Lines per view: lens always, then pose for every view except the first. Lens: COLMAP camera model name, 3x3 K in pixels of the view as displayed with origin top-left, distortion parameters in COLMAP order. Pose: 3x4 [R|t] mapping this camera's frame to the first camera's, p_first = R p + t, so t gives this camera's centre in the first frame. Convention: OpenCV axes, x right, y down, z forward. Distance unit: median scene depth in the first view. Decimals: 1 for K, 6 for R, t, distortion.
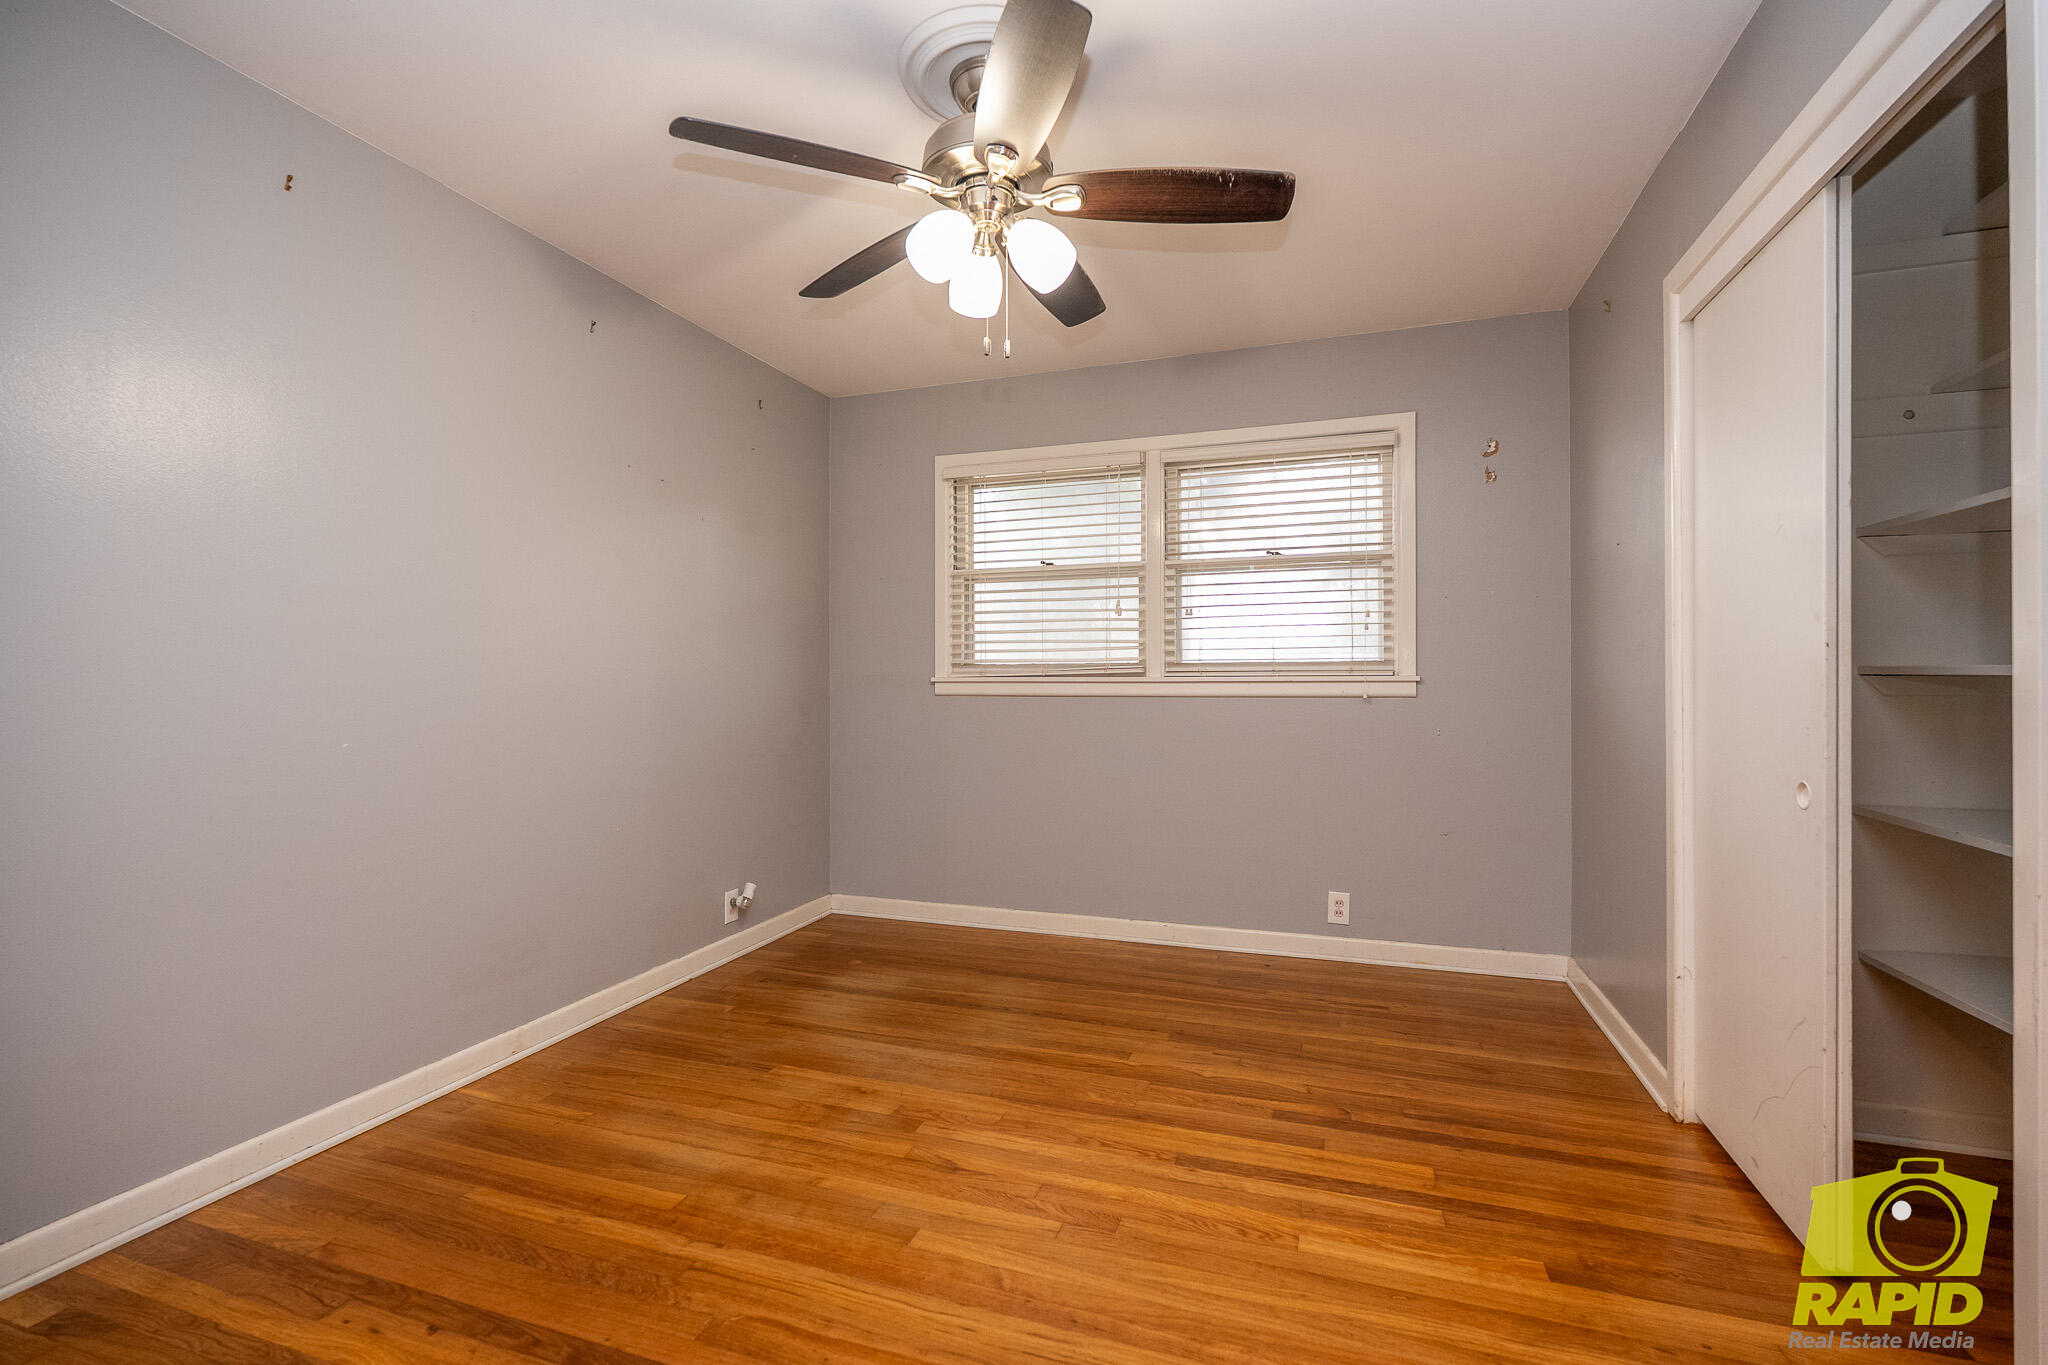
lens RADIAL K [[899.9, 0, 1024.0], [0, 899.9, 682.5], [0, 0, 1]] dist [-0.003275, 0.000719]
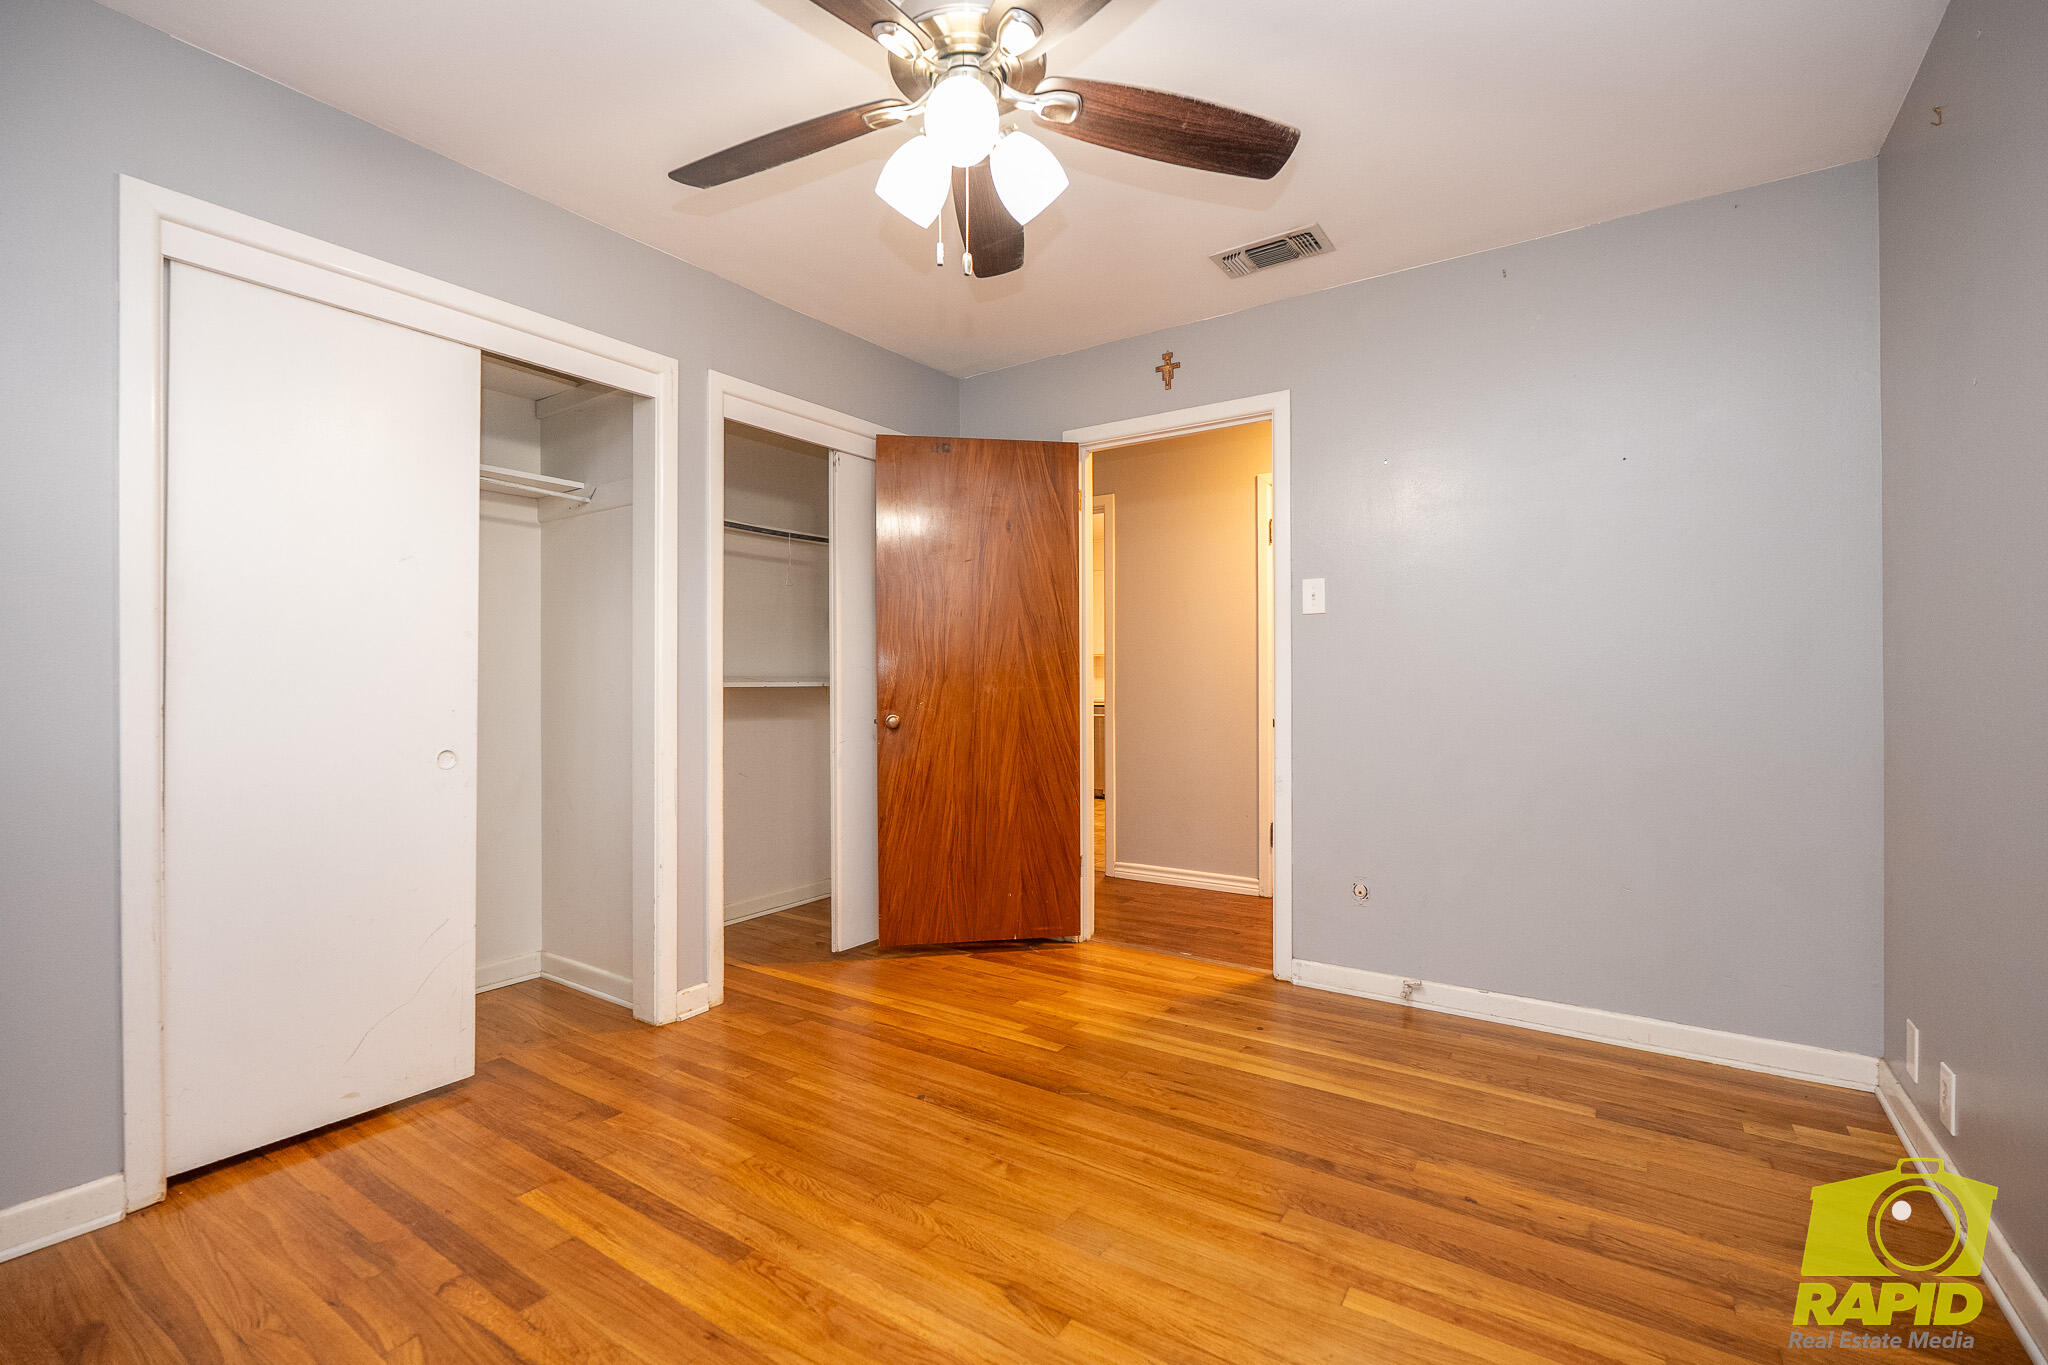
lens RADIAL K [[899.9, 0, 1024.0], [0, 899.9, 682.5], [0, 0, 1]] dist [-0.003275, 0.000719]
pose [[-0.965961, 0.007617, 0.258576, -0.166514], [0.005152, 0.999935, -0.010208, 0.011431], [-0.258637, -0.008528, -0.965937, 0.988748]]
